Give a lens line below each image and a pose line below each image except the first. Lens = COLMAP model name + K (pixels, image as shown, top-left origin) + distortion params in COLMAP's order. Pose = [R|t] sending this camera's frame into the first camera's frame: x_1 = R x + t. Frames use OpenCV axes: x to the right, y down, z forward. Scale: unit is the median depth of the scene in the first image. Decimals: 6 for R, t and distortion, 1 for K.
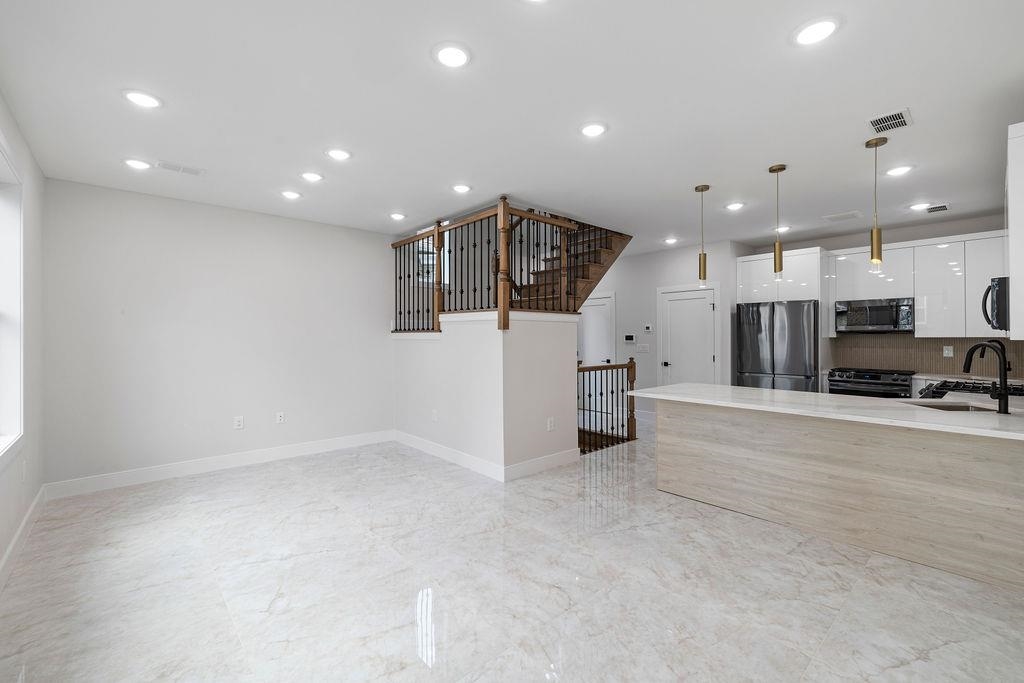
lens RADIAL K [[426.6, 0, 512.1], [0, 426.6, 344.4], [0, 0, 1]] dist [-0.006632, 0.000083]
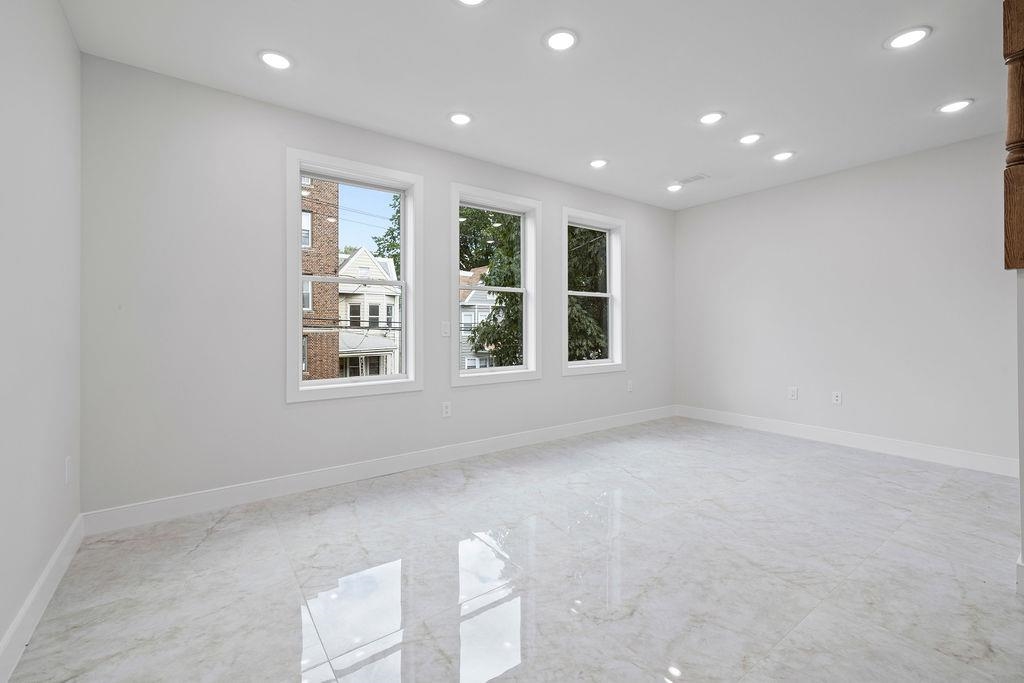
lens RADIAL K [[434.3, 0, 511.2], [0, 434.3, 307.4], [0, 0, 1]] dist [-0.000511, 0.000070]
pose [[-0.093419, -0.040857, -0.994788, 0.673087], [-0.016750, 0.999081, -0.039461, 0.049621], [0.995486, 0.012977, -0.094017, 0.632637]]
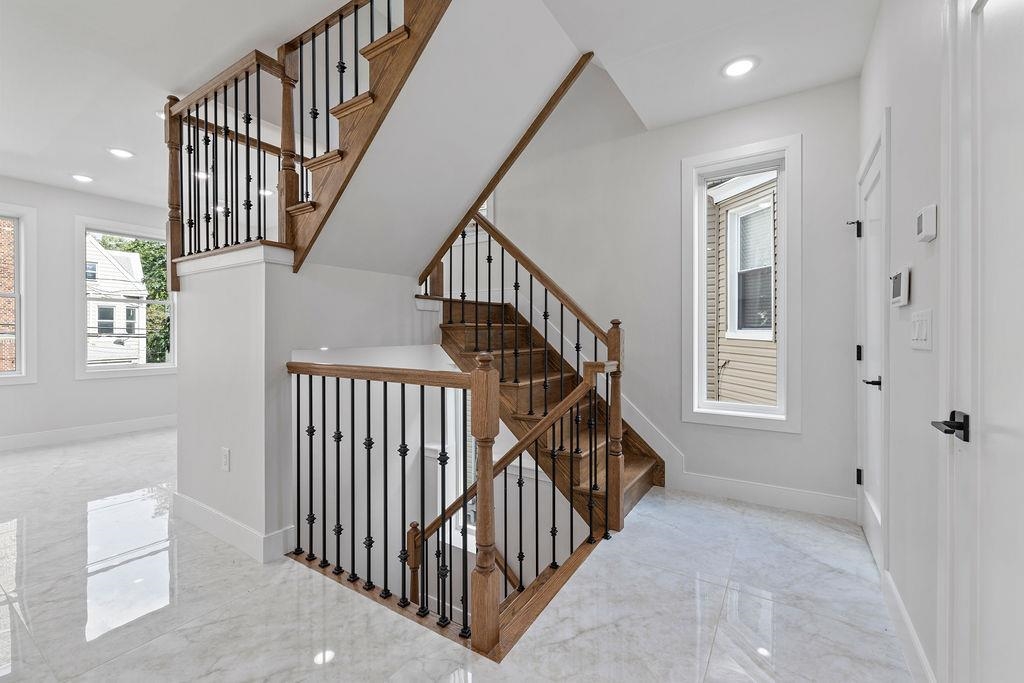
lens RADIAL K [[428.9, 0, 510.1], [0, 428.9, 335.0], [0, 0, 1]] dist [0.001298, 0.000221]
pose [[0.271771, 0.005765, -0.962345, 1.077876], [-0.021178, 0.999776, 0.000008, 0.027159], [0.962129, 0.020378, 0.271832, 1.746803]]
